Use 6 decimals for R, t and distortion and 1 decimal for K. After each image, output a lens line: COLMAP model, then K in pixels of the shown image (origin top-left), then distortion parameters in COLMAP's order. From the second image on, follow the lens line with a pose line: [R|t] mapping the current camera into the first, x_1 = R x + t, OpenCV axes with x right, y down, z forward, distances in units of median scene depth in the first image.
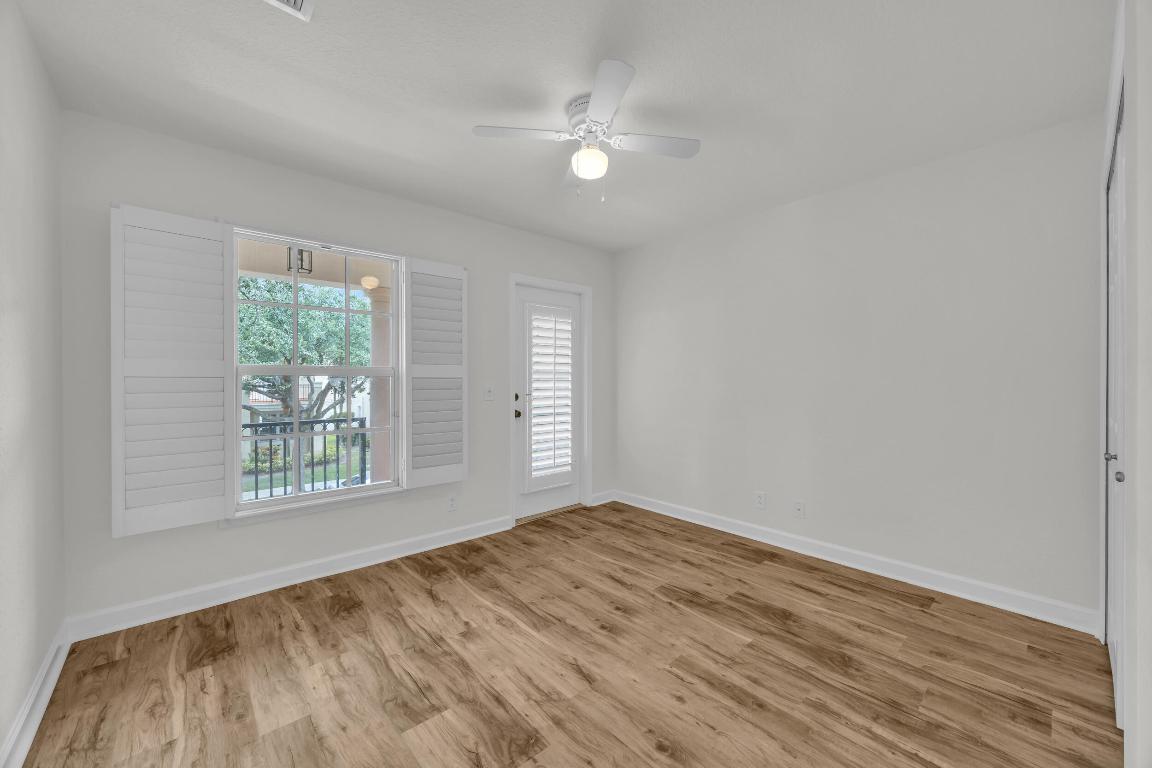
lens RADIAL K [[440.1, 0, 572.7], [0, 440.1, 382.2], [0, 0, 1]] dist [-0.002582, -0.000217]
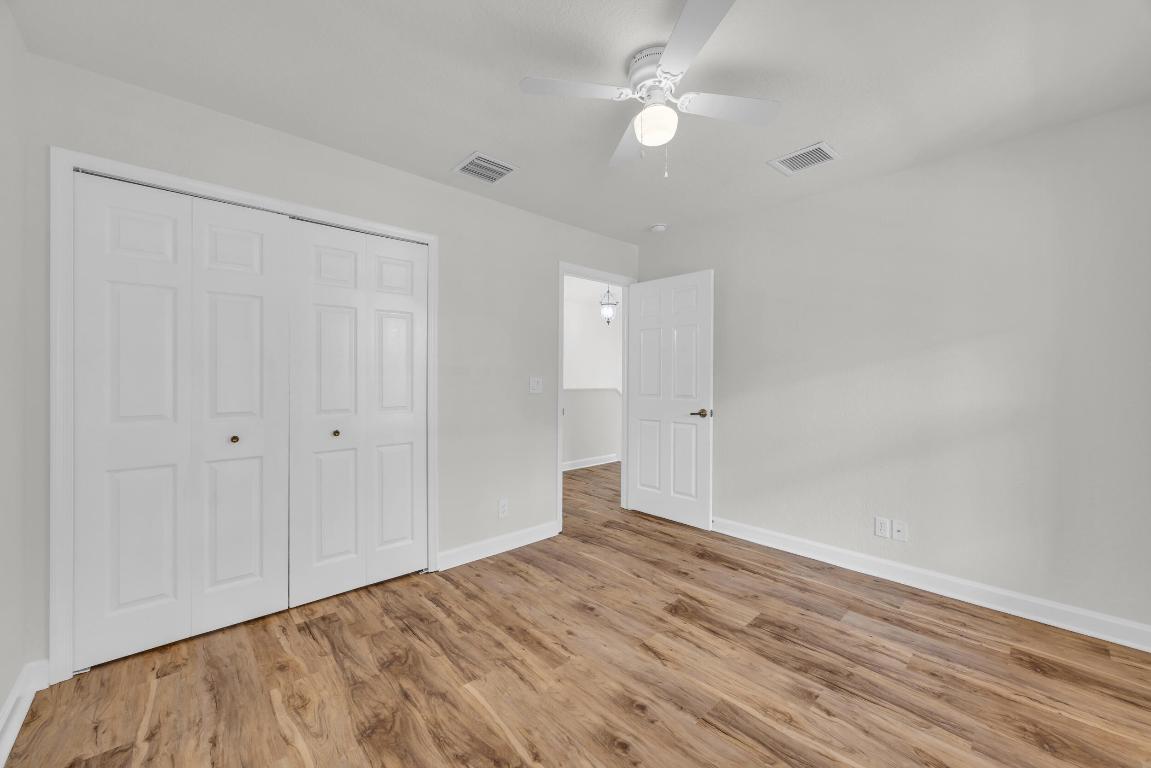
lens RADIAL K [[442.2, 0, 574.7], [0, 442.2, 377.6], [0, 0, 1]] dist [-0.001718, -0.000138]
pose [[-0.999678, -0.003862, -0.025097, 0.241903], [-0.003966, 0.999984, 0.004089, -0.013514], [0.025081, 0.004187, -0.999677, 2.060430]]
